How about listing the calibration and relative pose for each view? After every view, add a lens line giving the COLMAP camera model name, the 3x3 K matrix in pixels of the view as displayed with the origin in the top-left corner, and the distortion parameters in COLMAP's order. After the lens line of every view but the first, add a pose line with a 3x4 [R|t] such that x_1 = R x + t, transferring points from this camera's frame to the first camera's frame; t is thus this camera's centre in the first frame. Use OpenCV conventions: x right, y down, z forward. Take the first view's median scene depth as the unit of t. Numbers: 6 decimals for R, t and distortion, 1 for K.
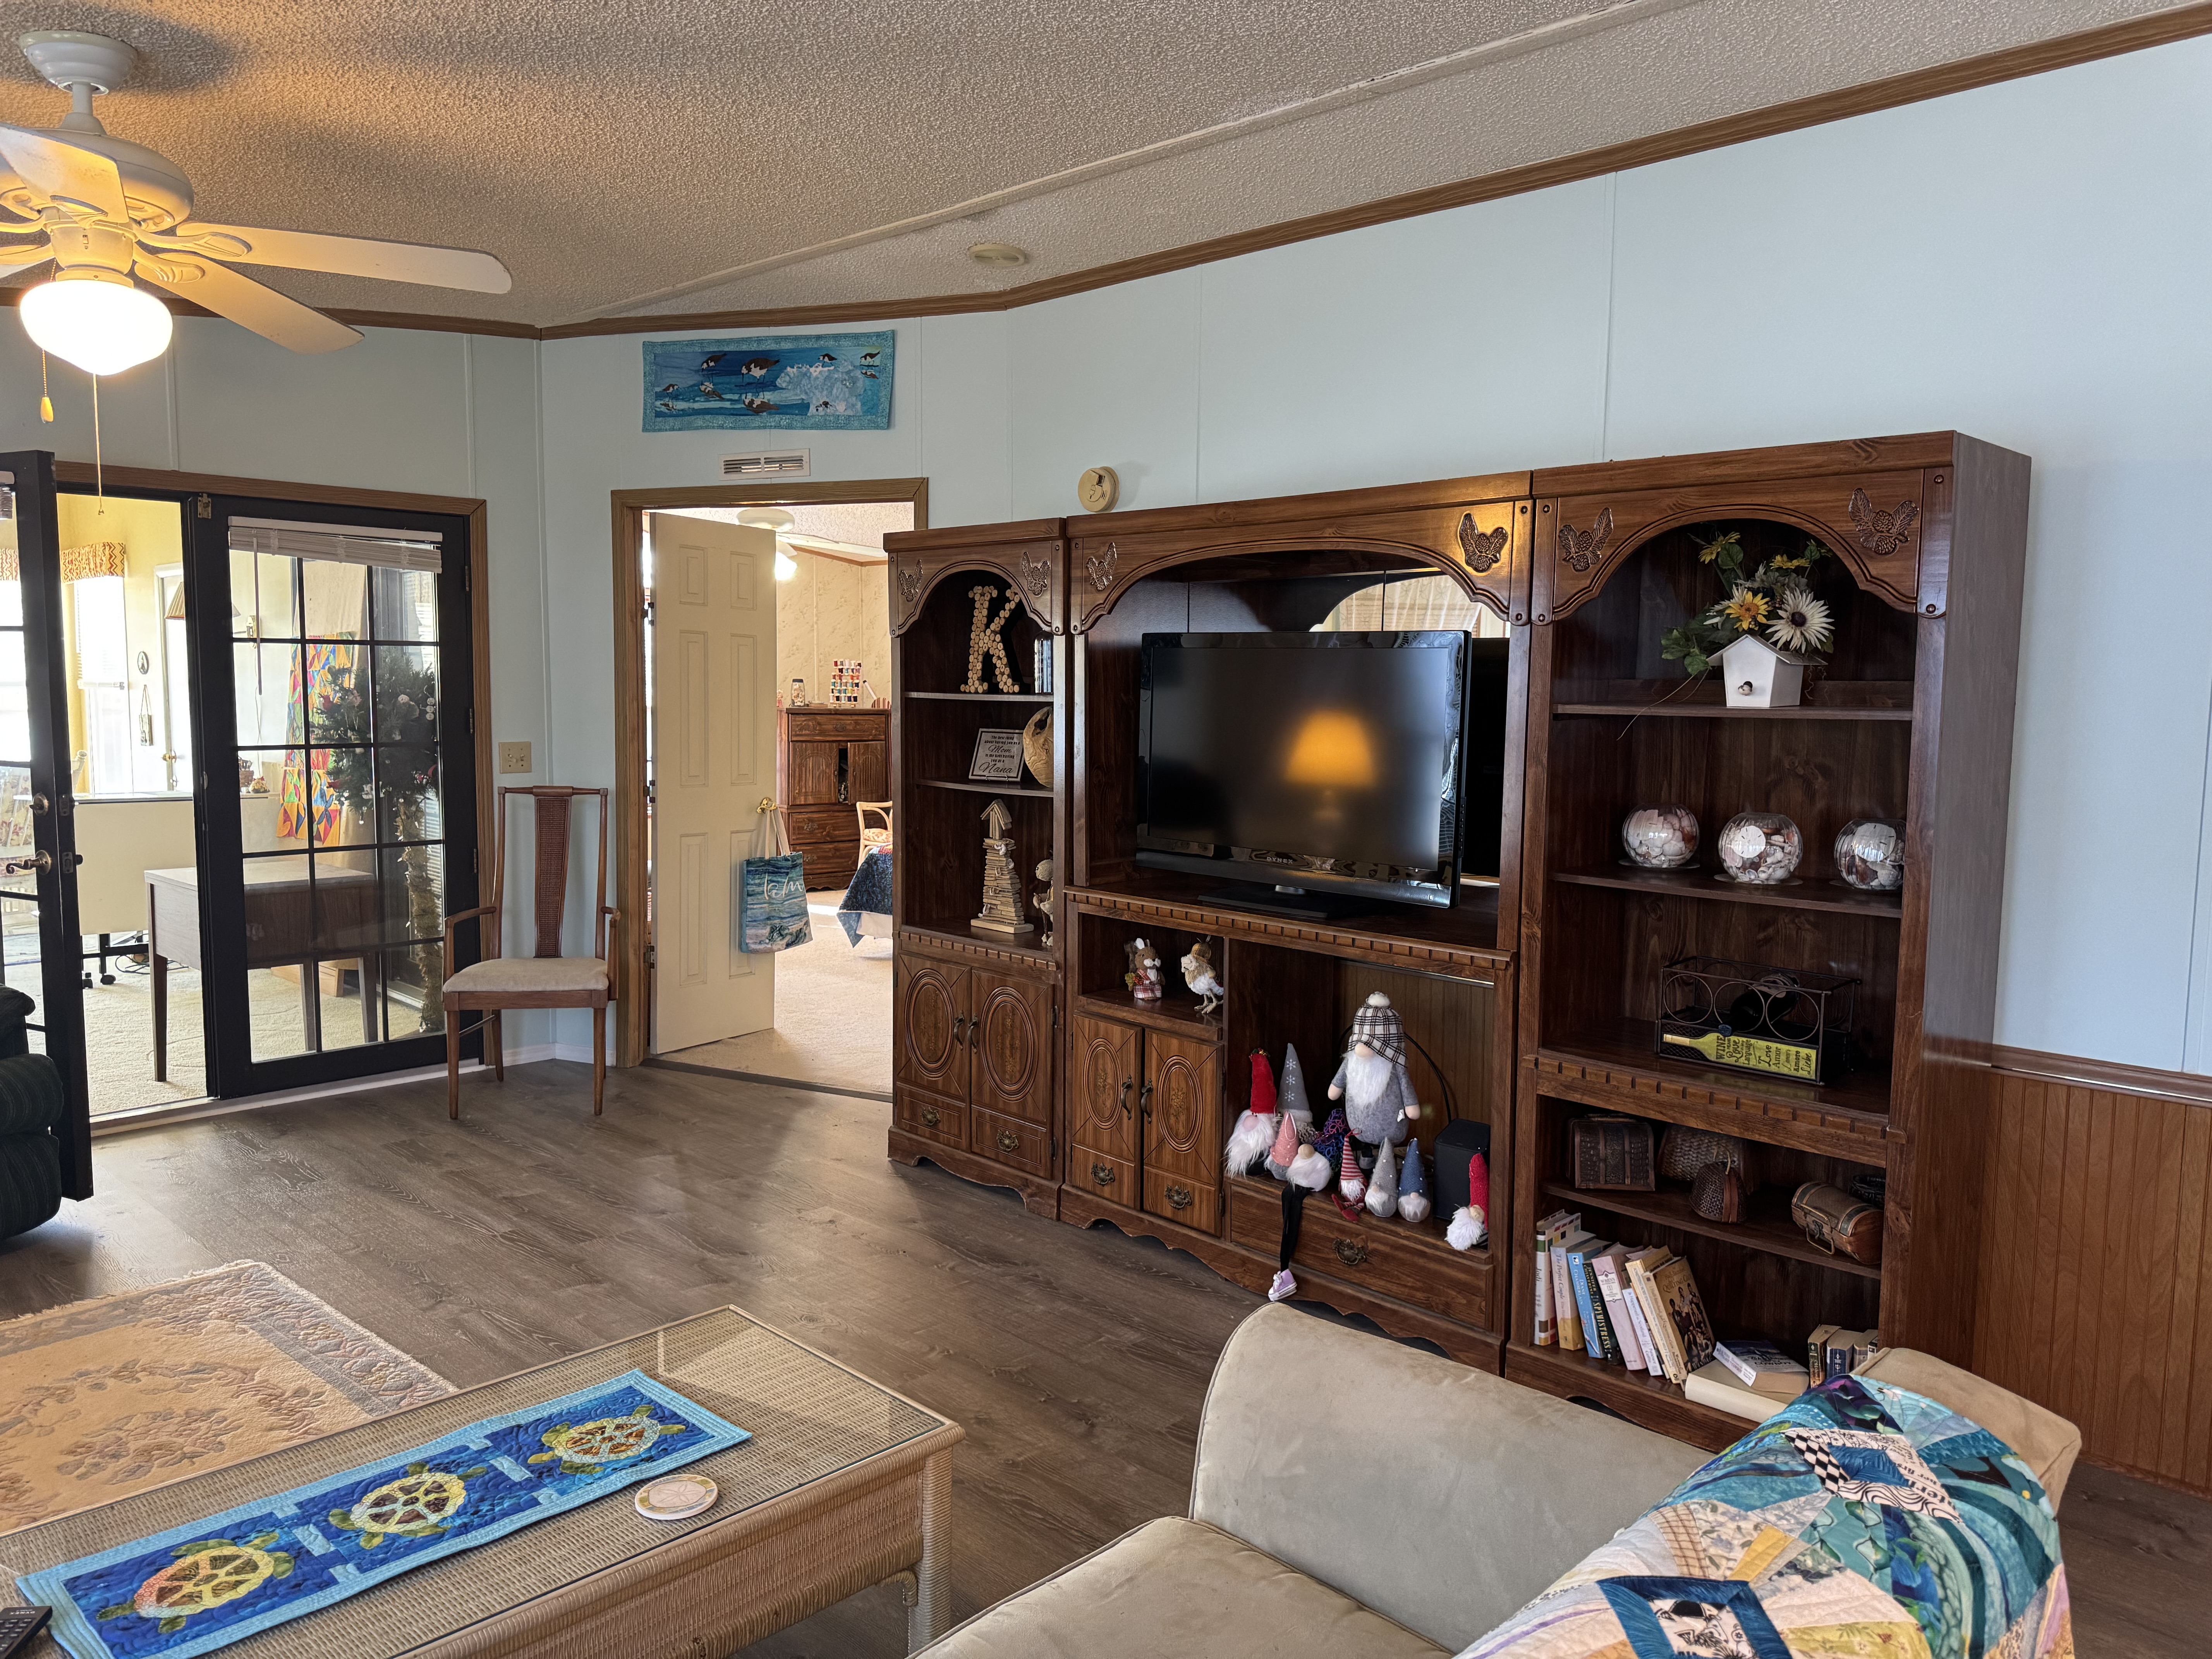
lens RADIAL K [[1545.5, 0, 1130.1], [0, 1545.5, 816.6], [0, 0, 1]] dist [0.055066, -0.070486]
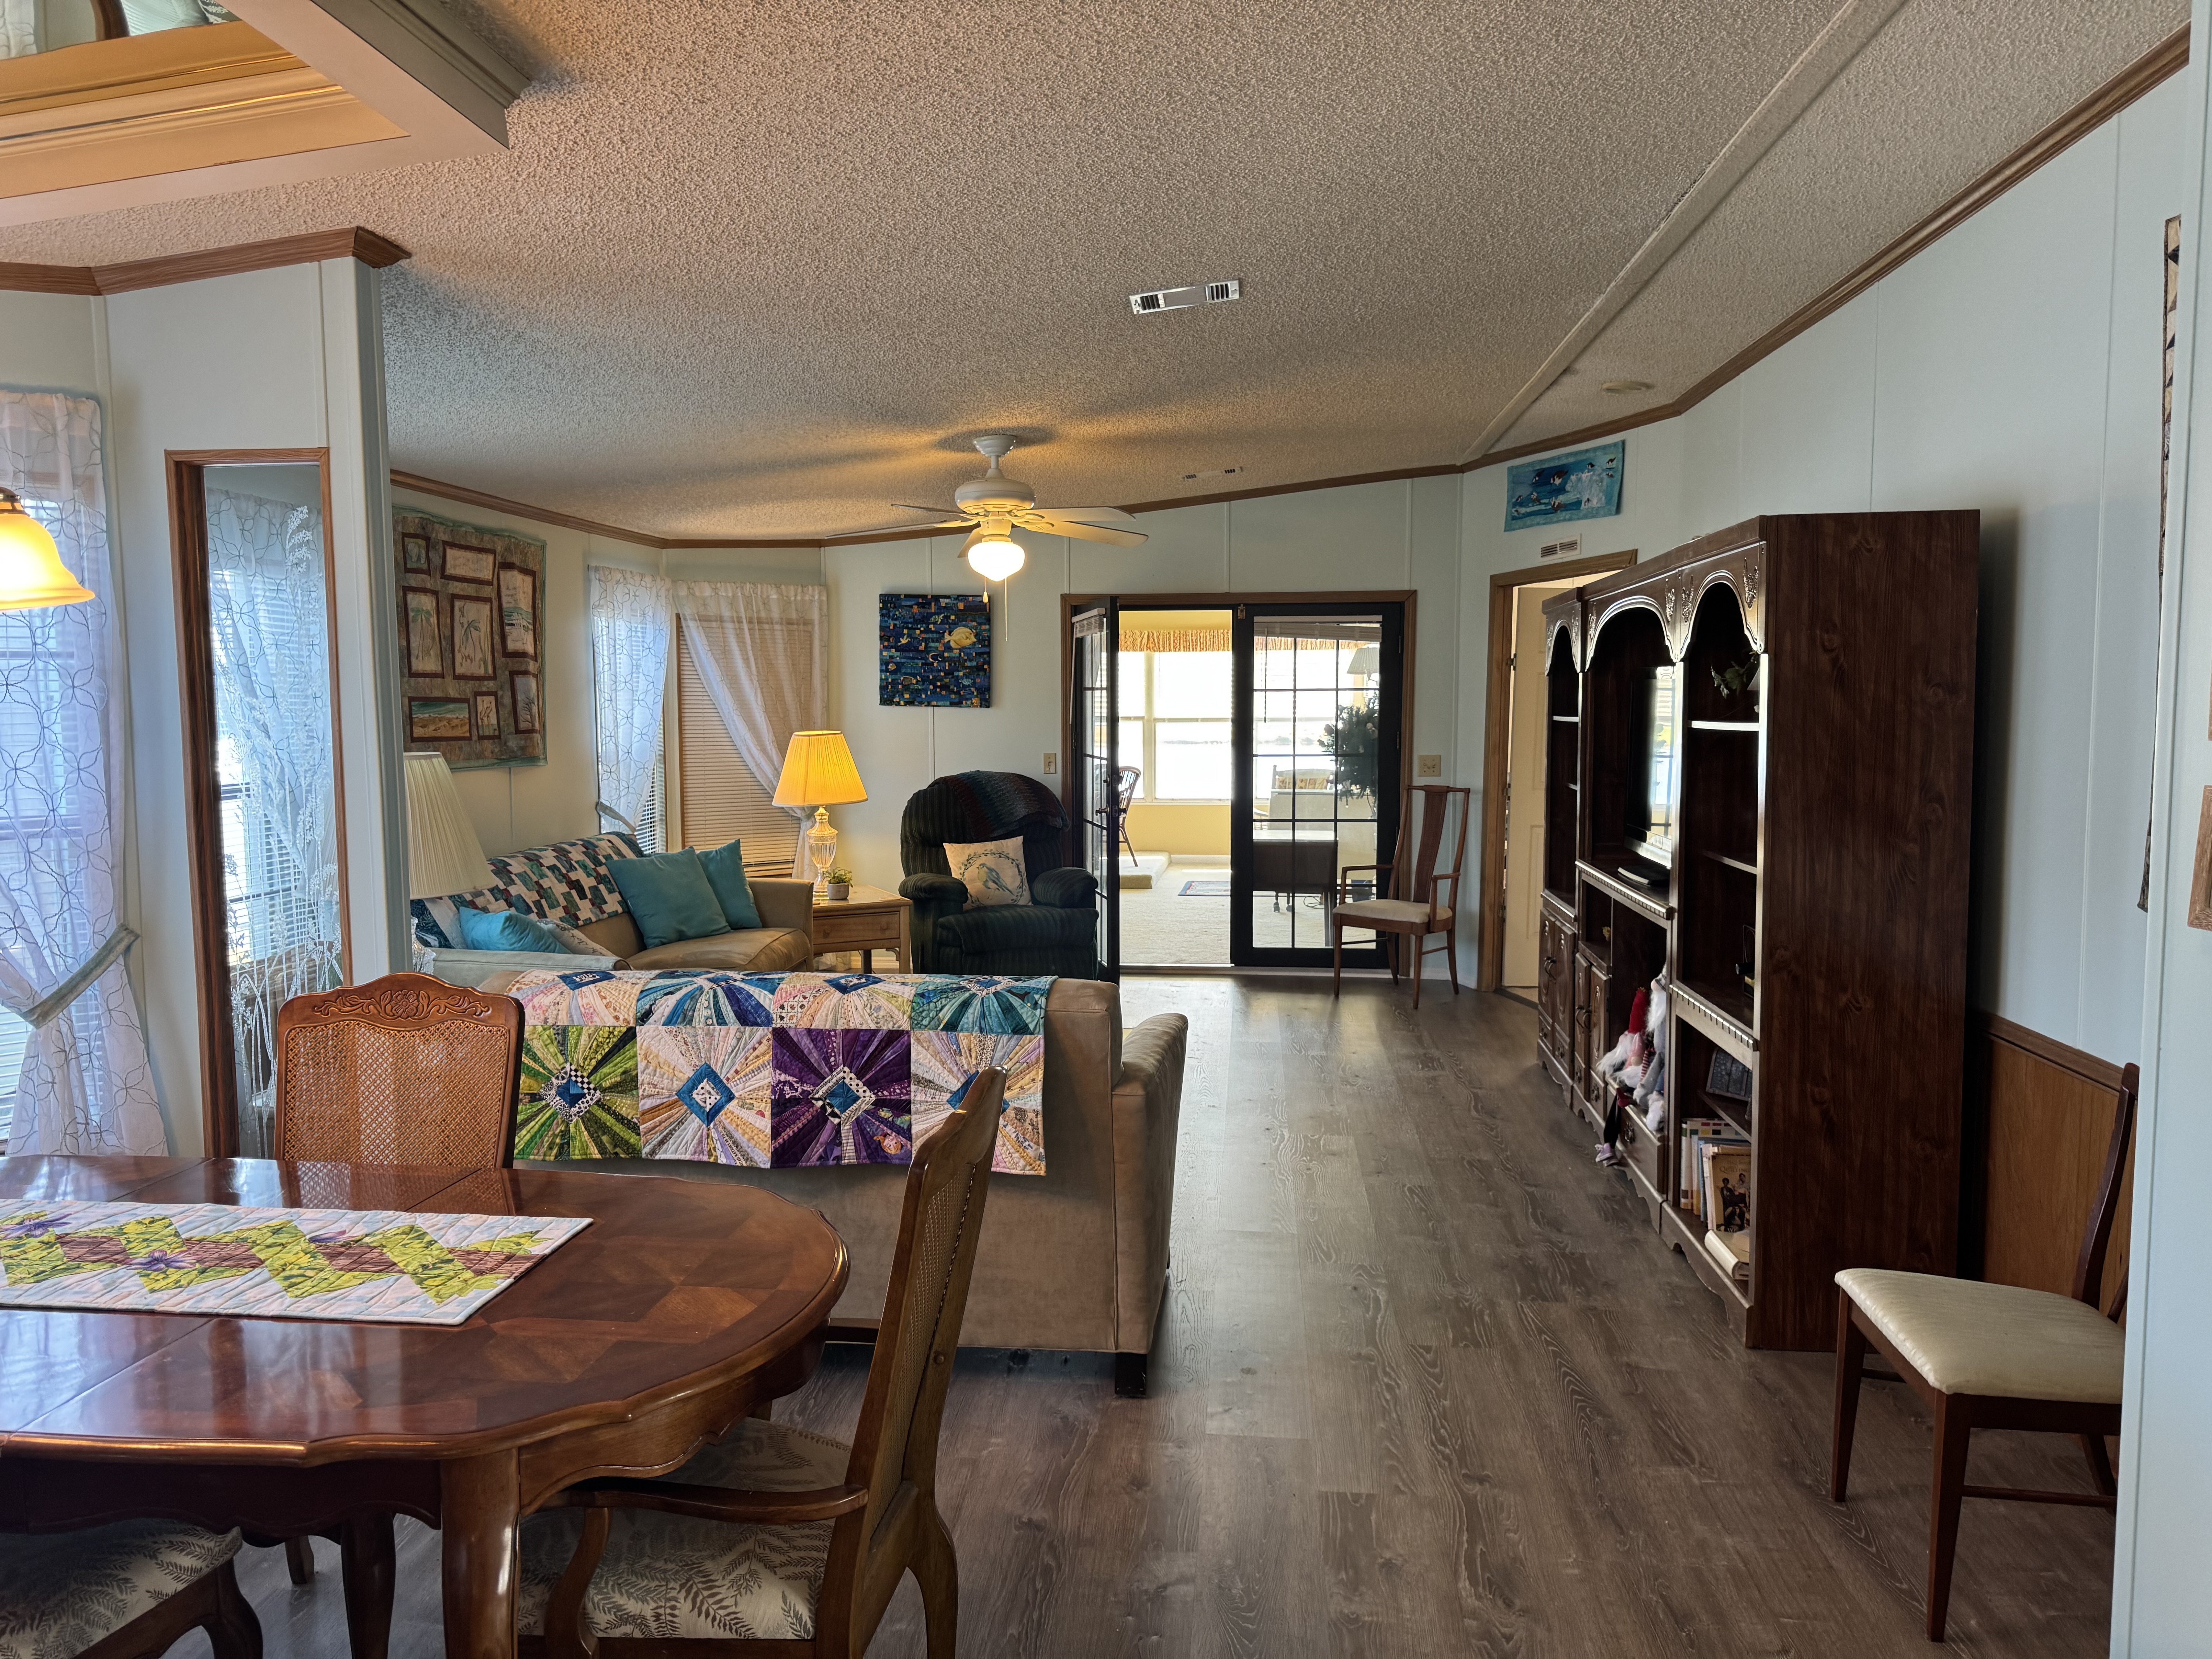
lens RADIAL K [[1545.5, 0, 1114.8], [0, 1545.5, 821.1], [0, 0, 1]] dist [0.055066, -0.070486]
pose [[0.614268, 0.044100, -0.787864, 0.630212], [-0.058497, 0.998235, 0.010268, 0.017448], [0.786926, 0.039780, 0.615764, -0.125272]]
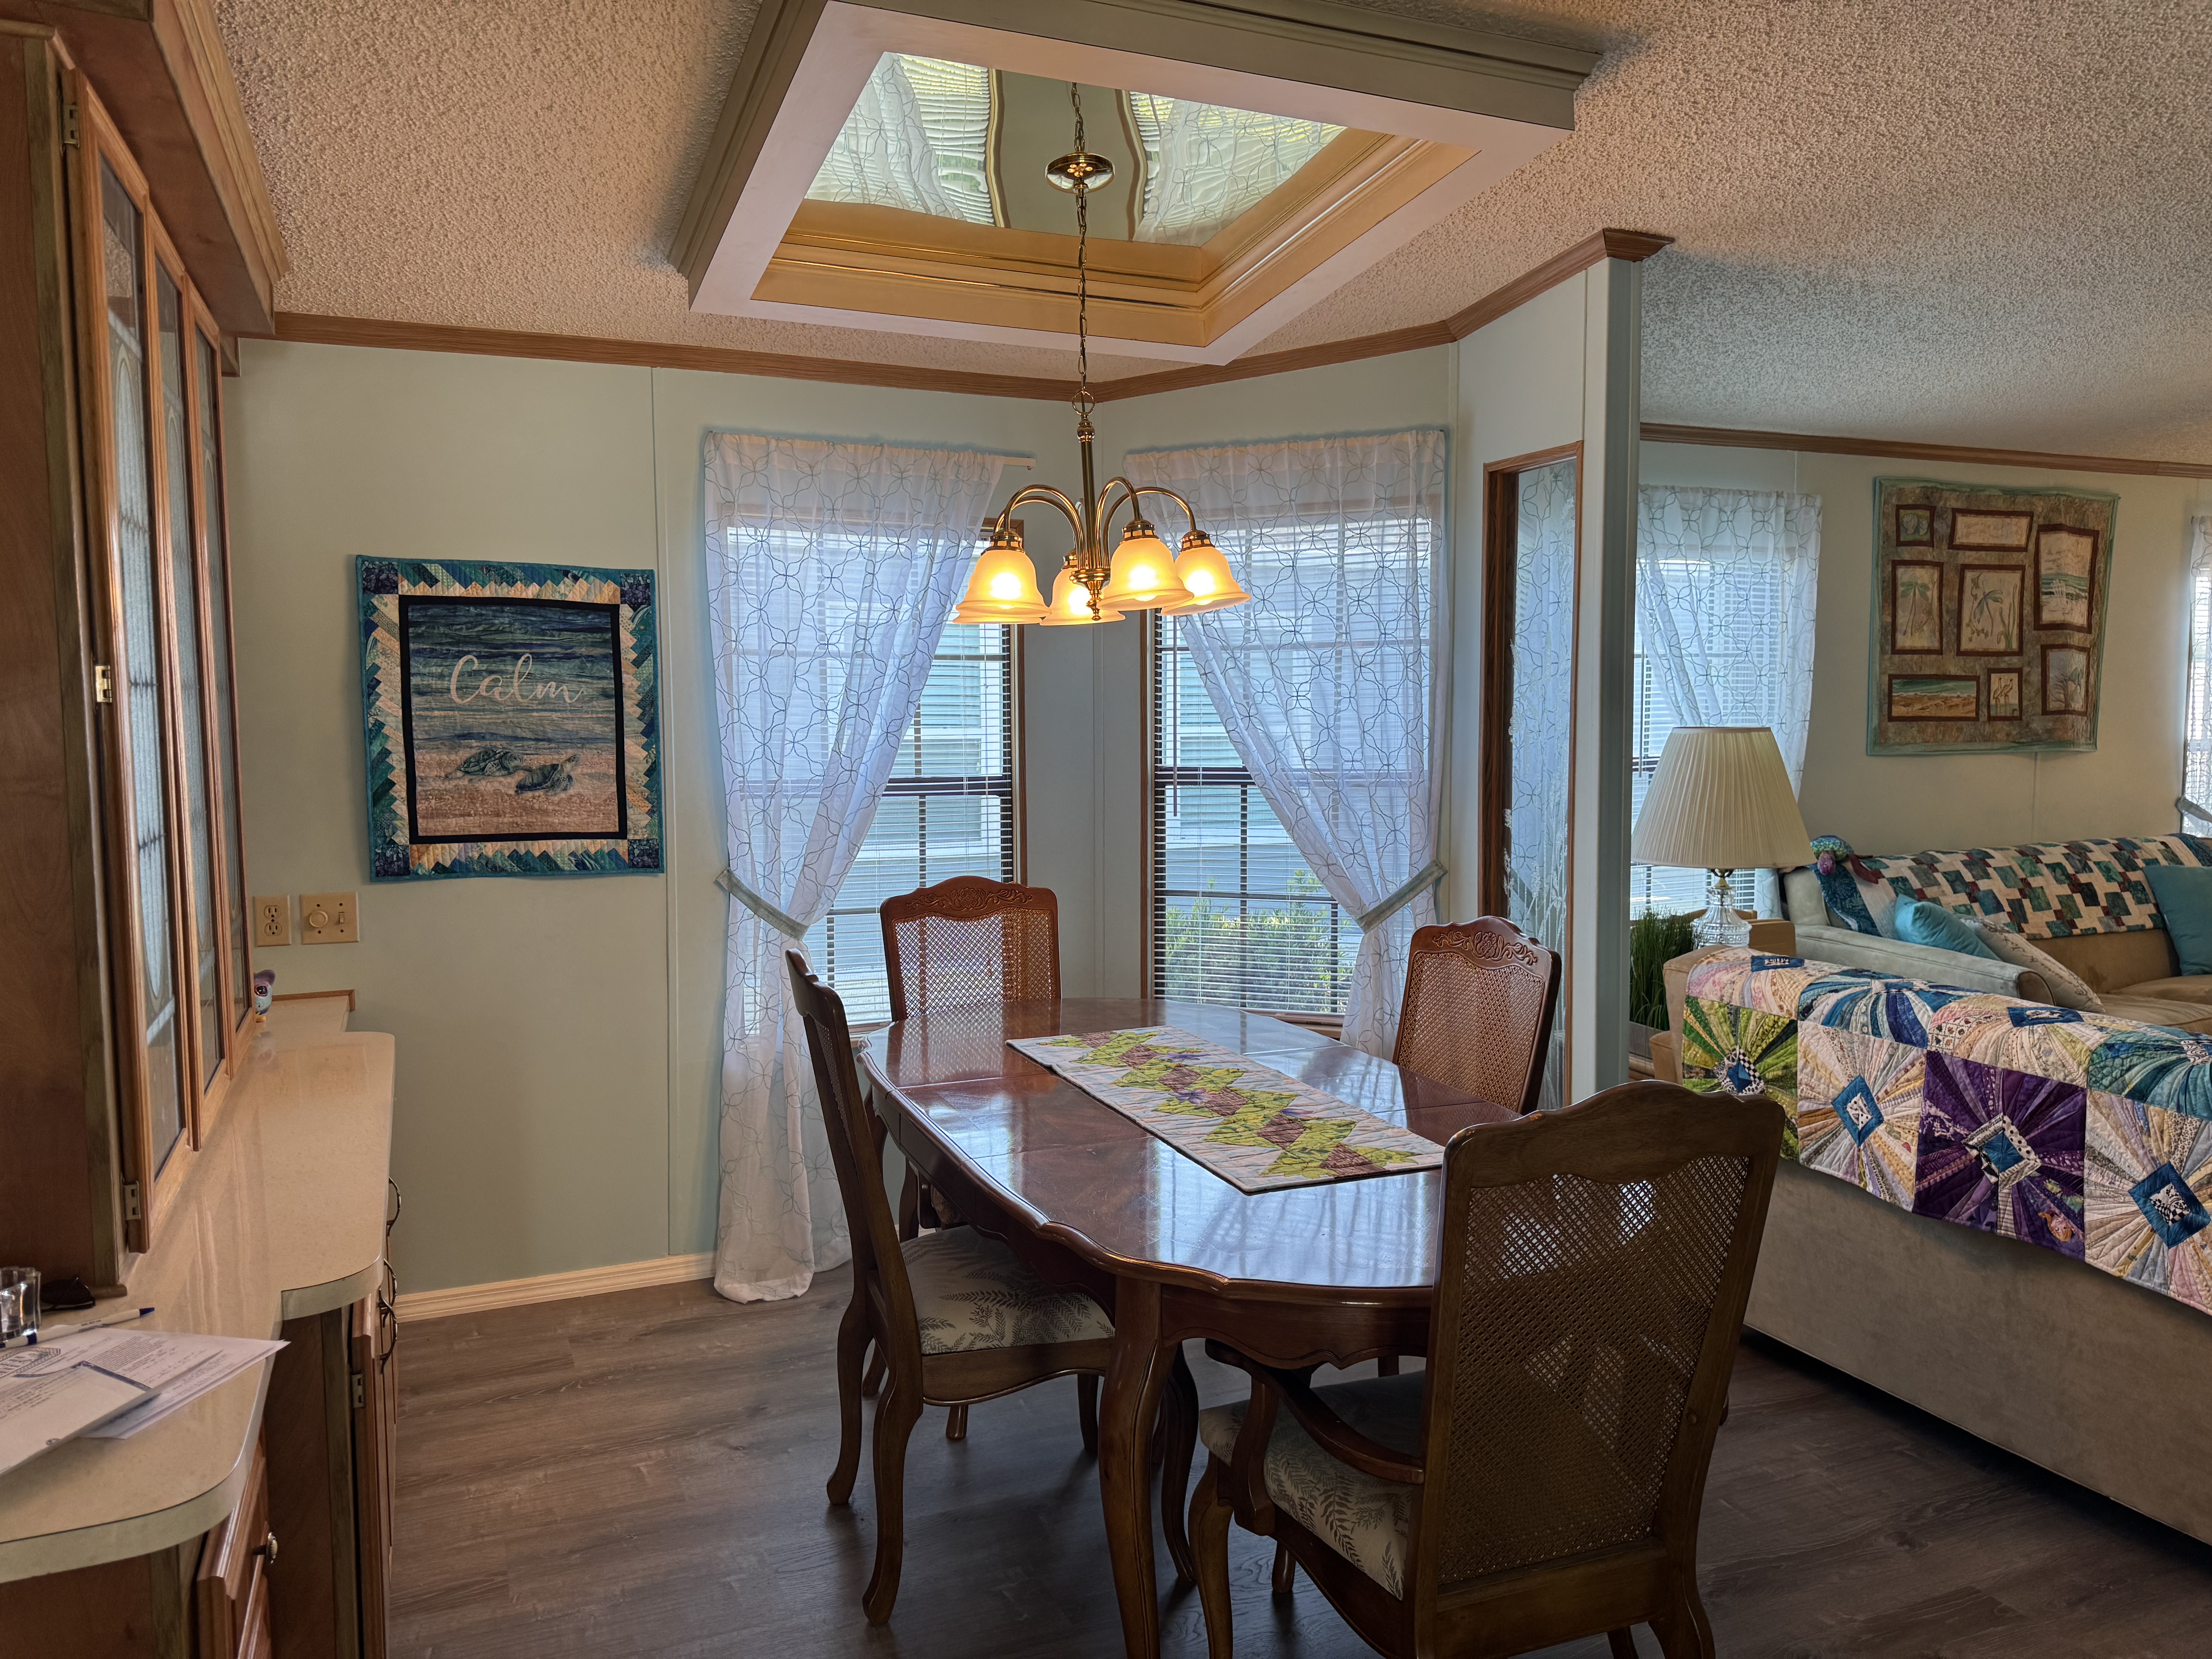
lens RADIAL K [[1545.5, 0, 1110.7], [0, 1545.5, 831.6], [0, 0, 1]] dist [0.055066, -0.070486]
pose [[-0.402961, 0.065303, -0.912884, 0.652901], [-0.081177, 0.990970, 0.106722, 0.006478], [0.911610, 0.117110, -0.394021, 0.099199]]
